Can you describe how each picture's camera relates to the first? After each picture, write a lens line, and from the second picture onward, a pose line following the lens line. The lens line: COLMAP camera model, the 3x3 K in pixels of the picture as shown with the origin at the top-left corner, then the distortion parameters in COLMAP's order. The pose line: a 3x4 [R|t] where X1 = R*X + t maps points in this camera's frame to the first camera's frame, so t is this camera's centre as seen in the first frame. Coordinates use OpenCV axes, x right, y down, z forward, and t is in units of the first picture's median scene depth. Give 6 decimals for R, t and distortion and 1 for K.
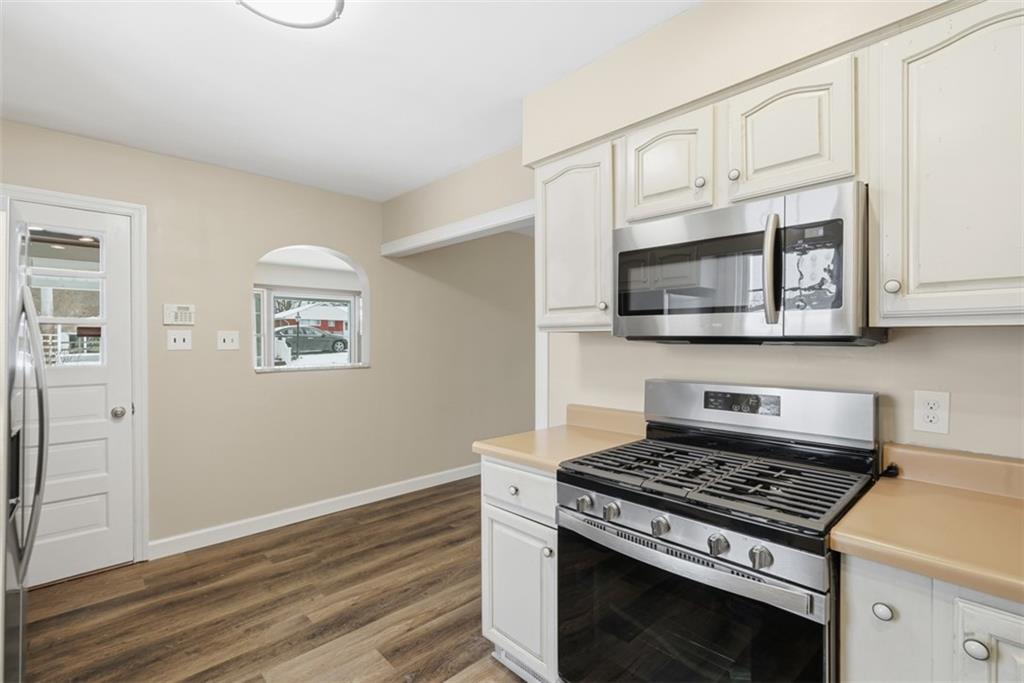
lens RADIAL K [[472.2, 0, 512.1], [0, 472.2, 339.4], [0, 0, 1]] dist [-0.000074, 0.000174]
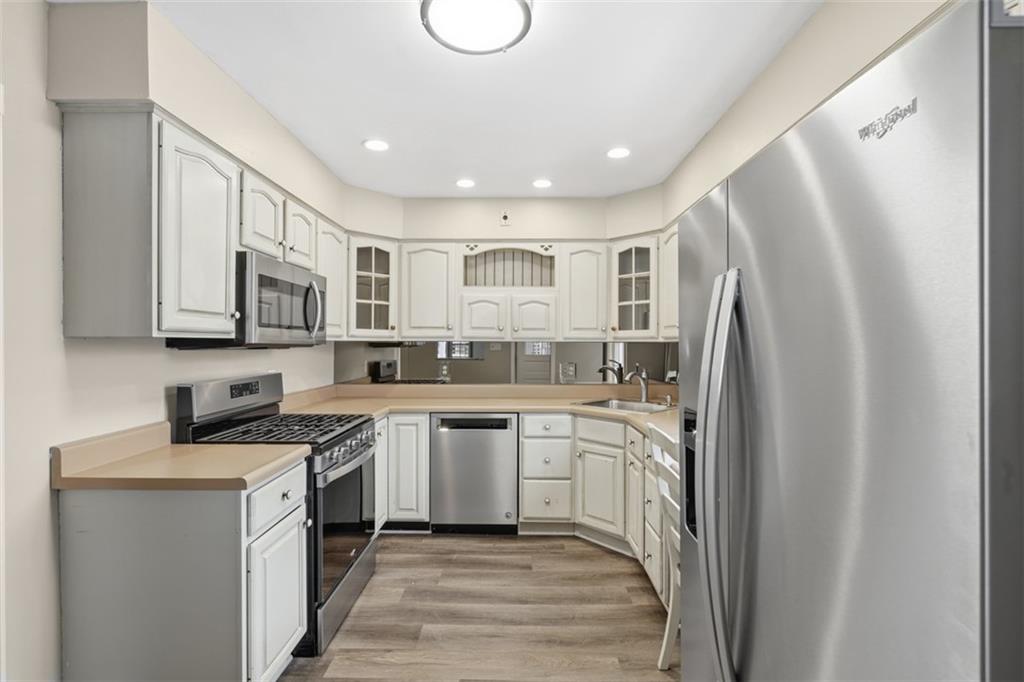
lens RADIAL K [[472.2, 0, 511.7], [0, 472.2, 341.1], [0, 0, 1]] dist [-0.000074, 0.000174]
pose [[-0.719610, 0.003898, 0.694368, -0.999002], [0.004073, 0.999991, -0.001393, 0.001145], [-0.694367, 0.001826, -0.719619, 1.436335]]
